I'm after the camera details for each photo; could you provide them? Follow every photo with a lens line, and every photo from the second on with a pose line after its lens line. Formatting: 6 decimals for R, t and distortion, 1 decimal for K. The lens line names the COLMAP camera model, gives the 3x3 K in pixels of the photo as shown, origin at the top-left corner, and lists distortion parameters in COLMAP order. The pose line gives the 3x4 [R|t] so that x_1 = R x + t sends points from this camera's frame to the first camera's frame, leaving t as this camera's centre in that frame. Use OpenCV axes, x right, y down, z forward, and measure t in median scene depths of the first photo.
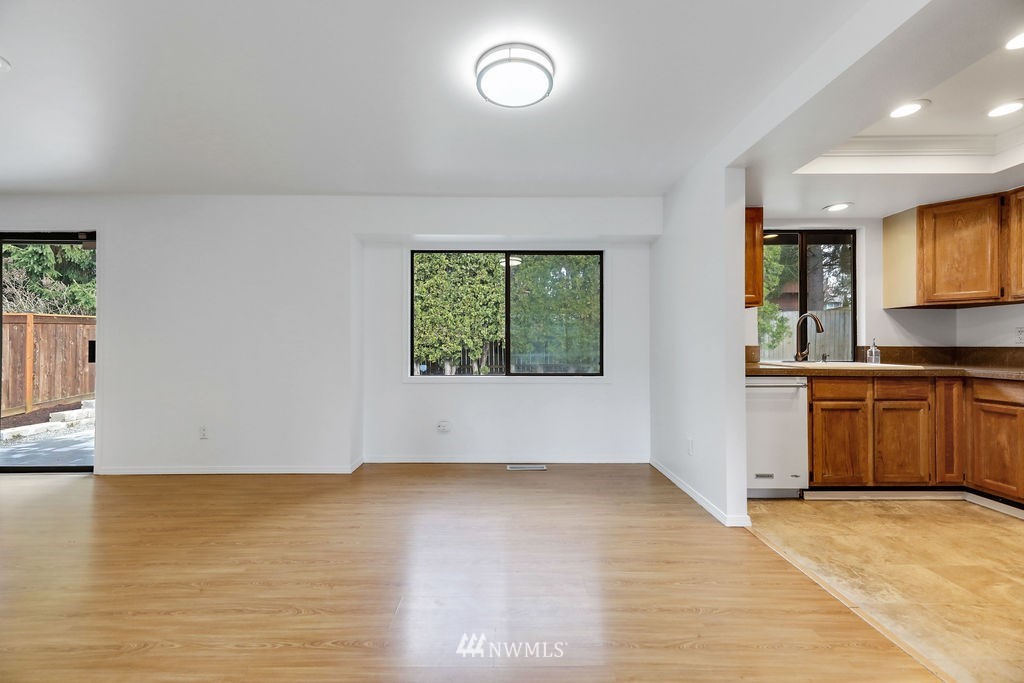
lens RADIAL K [[416.0, 0, 506.3], [0, 416.0, 340.4], [0, 0, 1]] dist [0.016919, 0.000071]
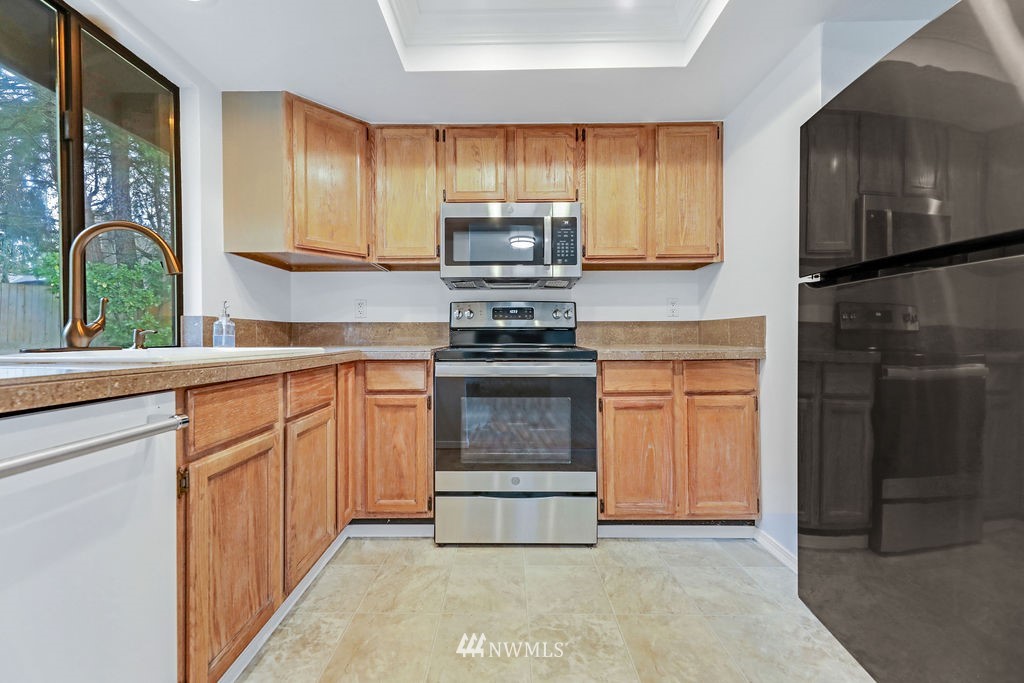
lens RADIAL K [[416.0, 0, 507.4], [0, 416.0, 336.6], [0, 0, 1]] dist [0.016919, 0.000071]
pose [[0.007523, -0.004651, 0.999961, 0.401157], [-0.008681, 0.999951, 0.004717, 0.041077], [-0.999934, -0.008716, 0.007482, 0.747588]]
